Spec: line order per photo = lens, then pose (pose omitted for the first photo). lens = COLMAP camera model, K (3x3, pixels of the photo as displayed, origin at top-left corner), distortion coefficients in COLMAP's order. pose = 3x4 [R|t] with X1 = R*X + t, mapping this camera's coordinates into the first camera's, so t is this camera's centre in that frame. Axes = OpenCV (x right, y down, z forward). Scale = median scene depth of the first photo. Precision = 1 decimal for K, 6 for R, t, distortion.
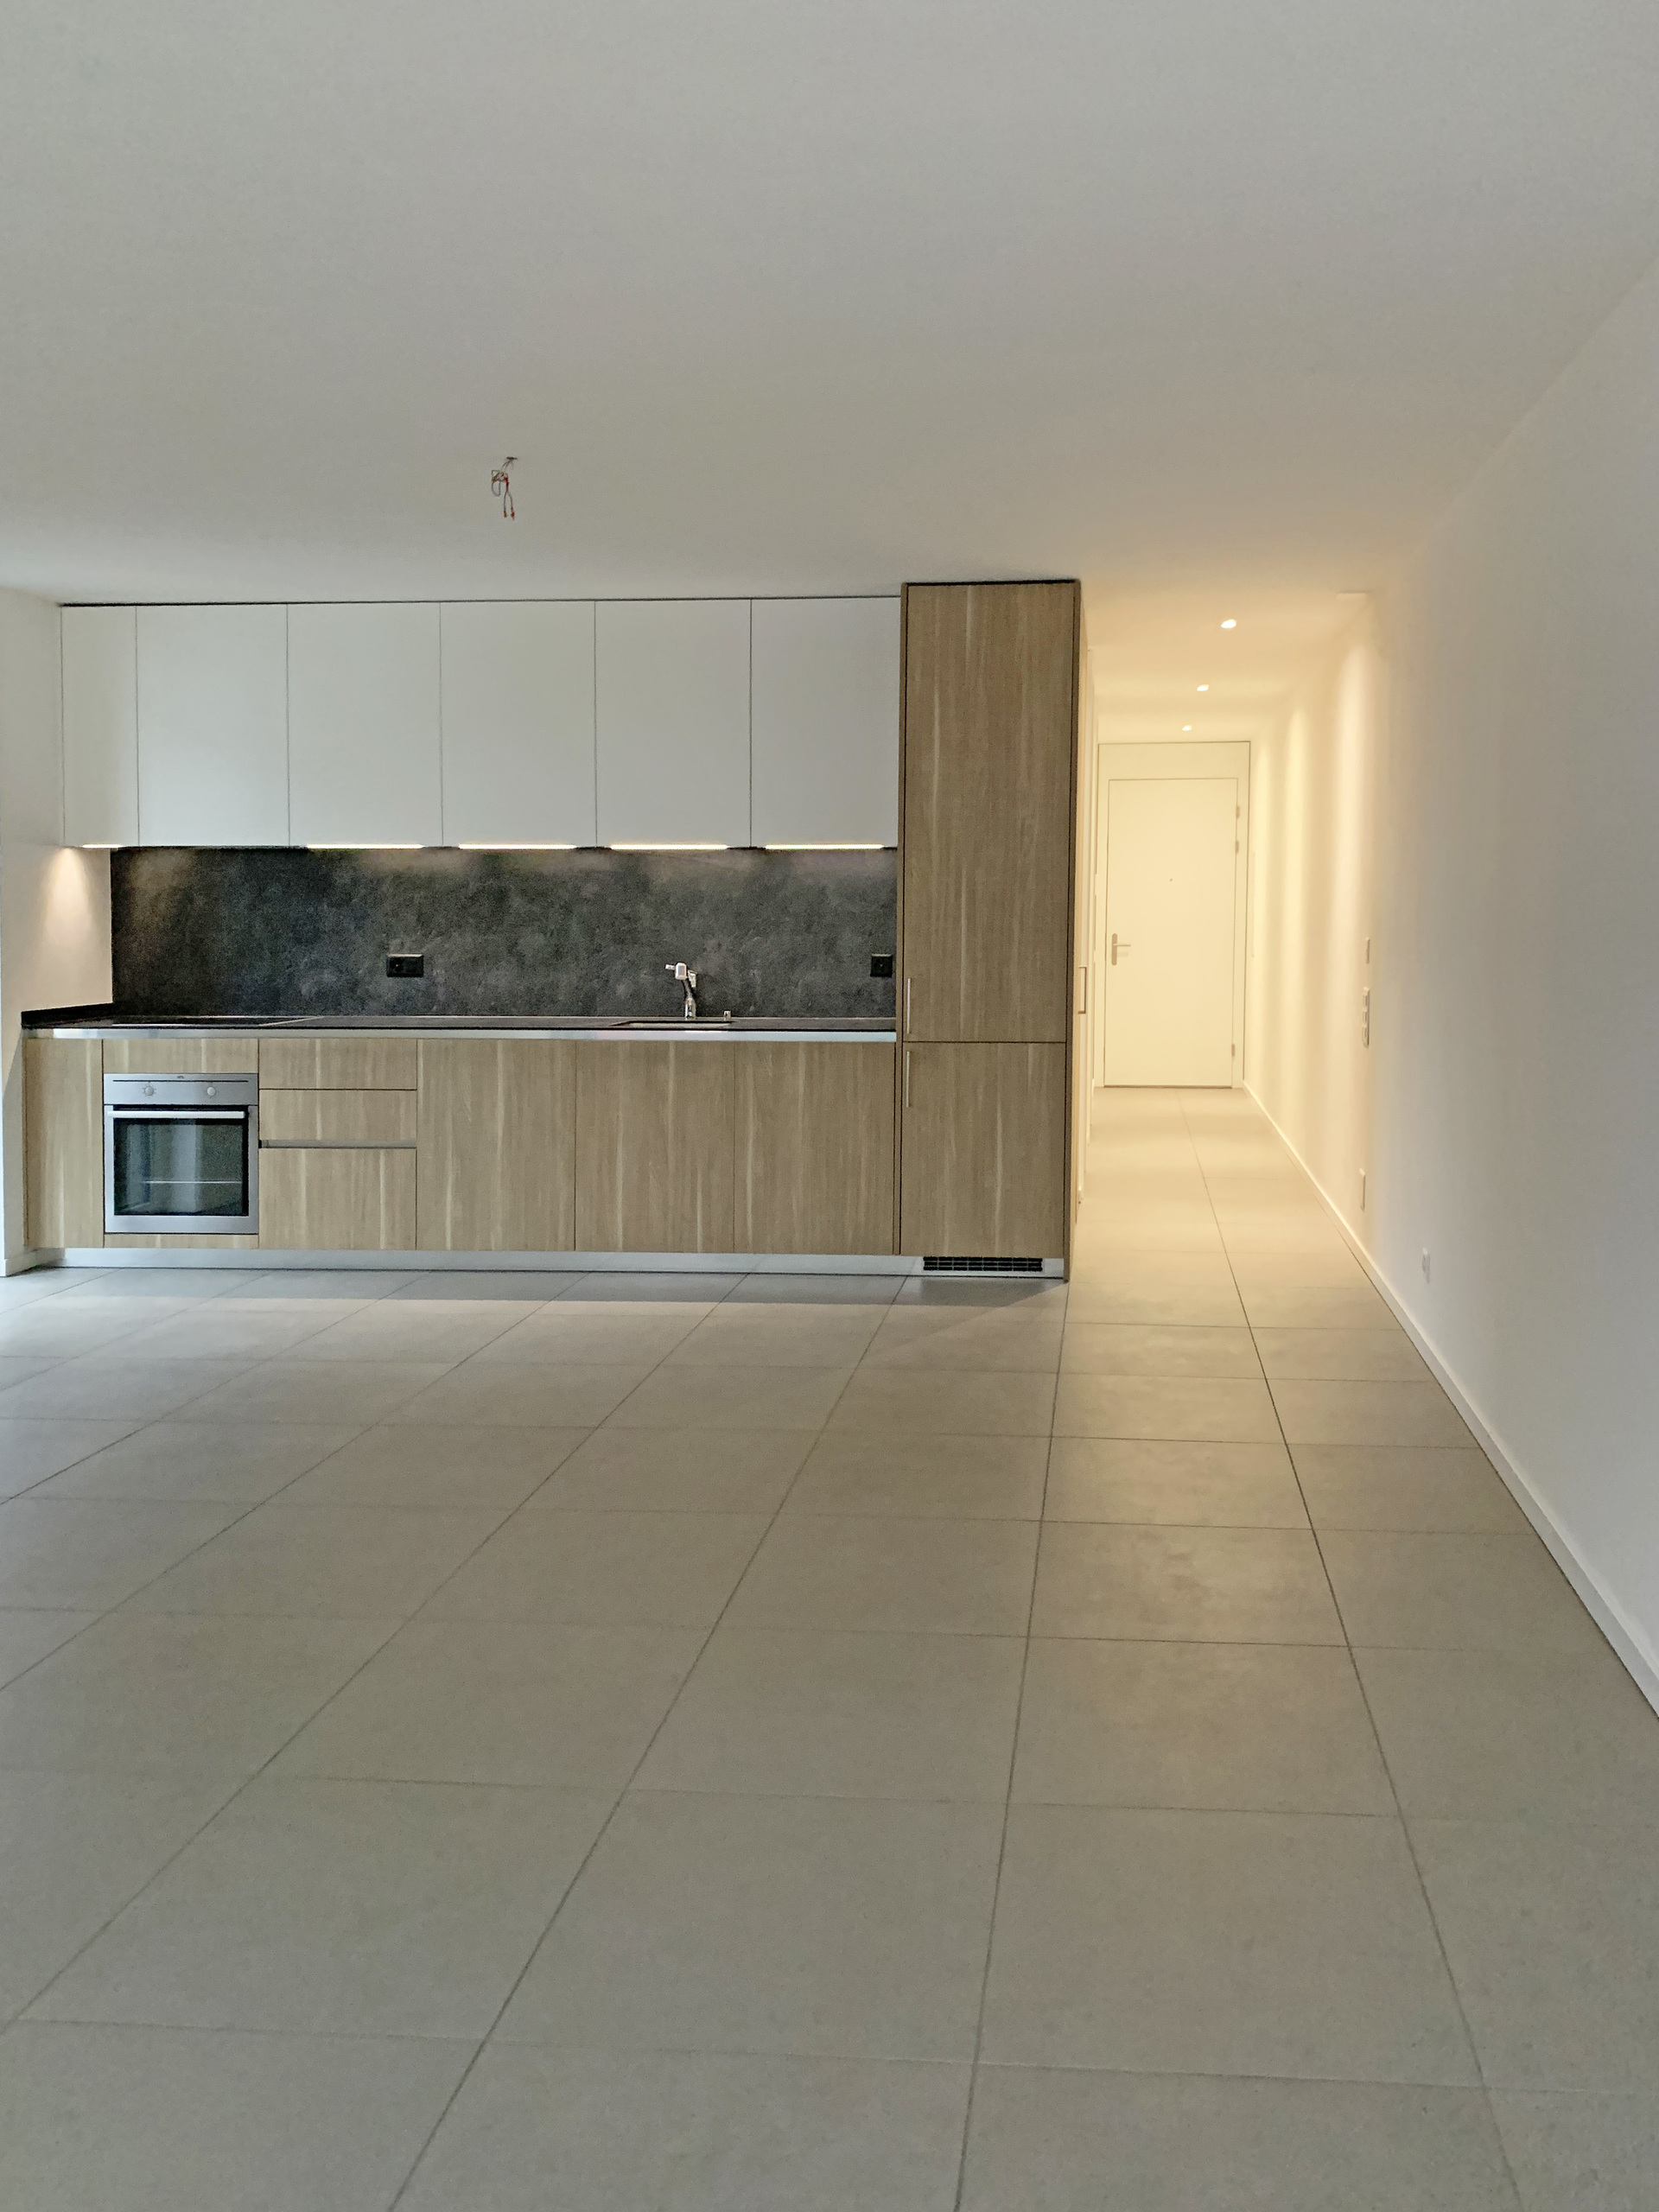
lens RADIAL K [[1455.9, 0, 838.6], [0, 1455.9, 1093.4], [0, 0, 1]] dist [0.097321, -0.158426]
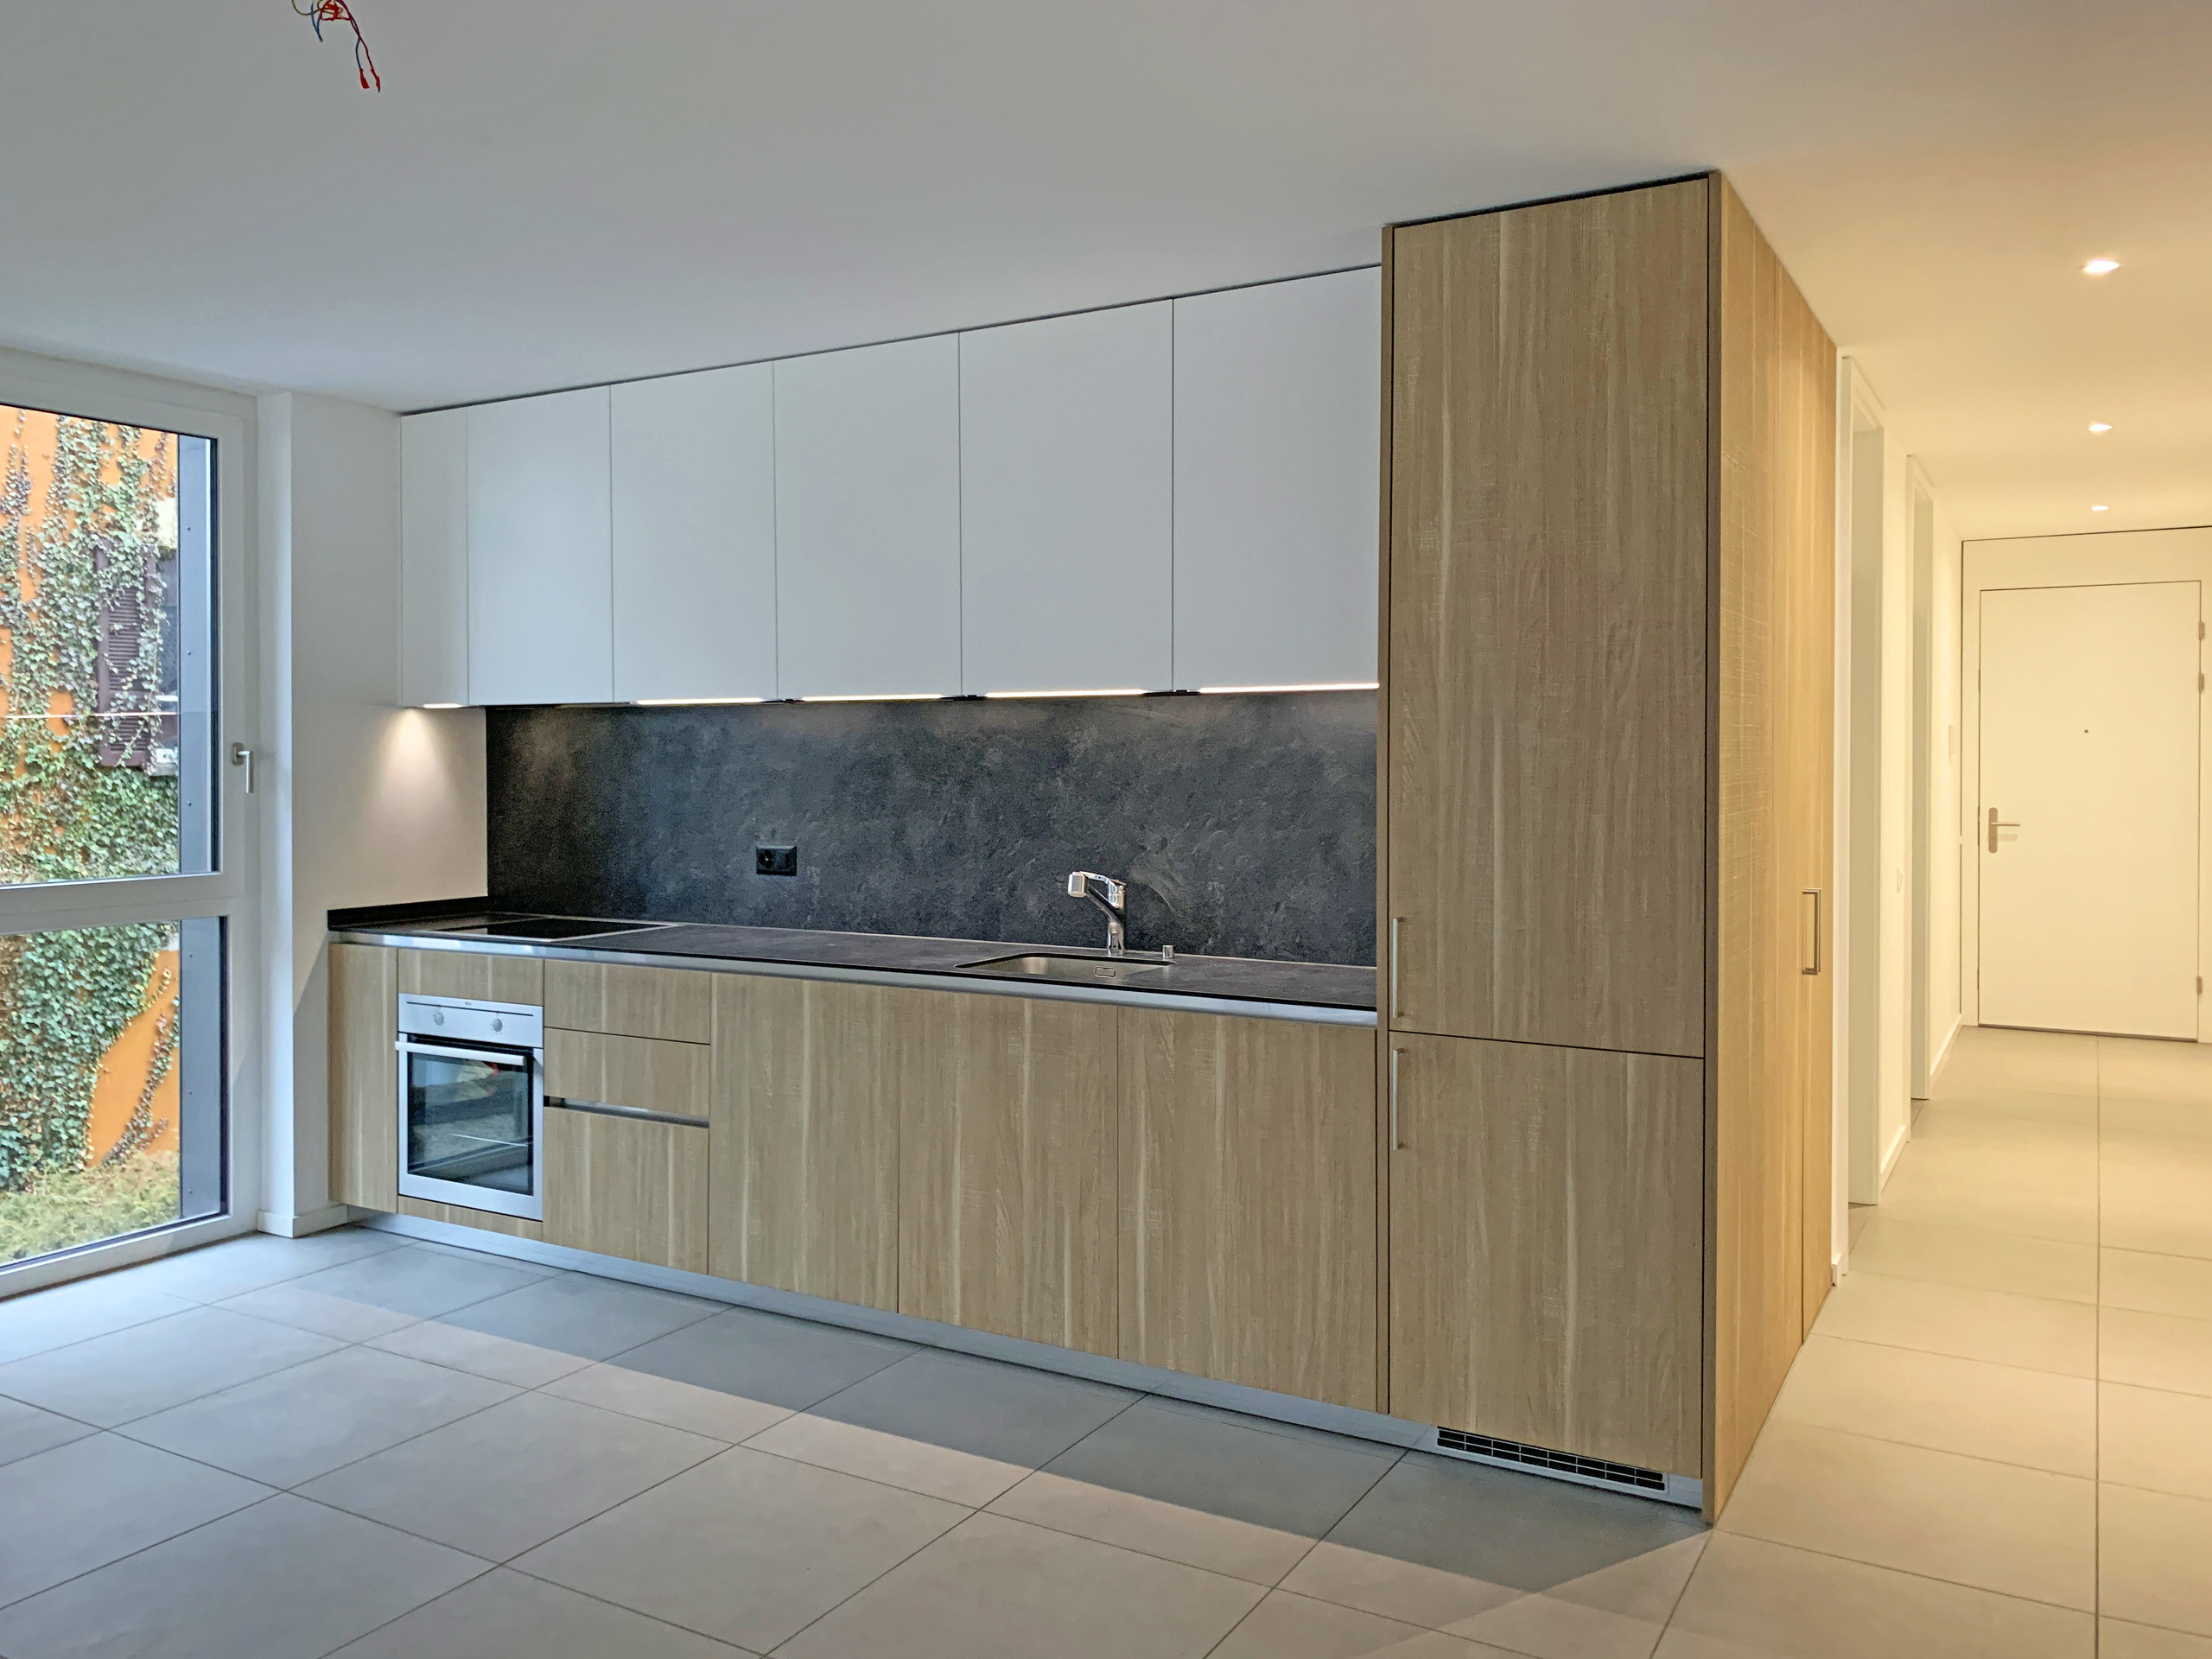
lens RADIAL K [[1455.9, 0, 1106.0], [0, 1455.9, 829.5], [0, 0, 1]] dist [0.097321, -0.158426]
pose [[0.921431, 0.019156, -0.388069, 0.154543], [-0.048903, 0.996559, -0.066922, -0.066700], [0.385451, 0.080641, 0.919198, 0.421091]]
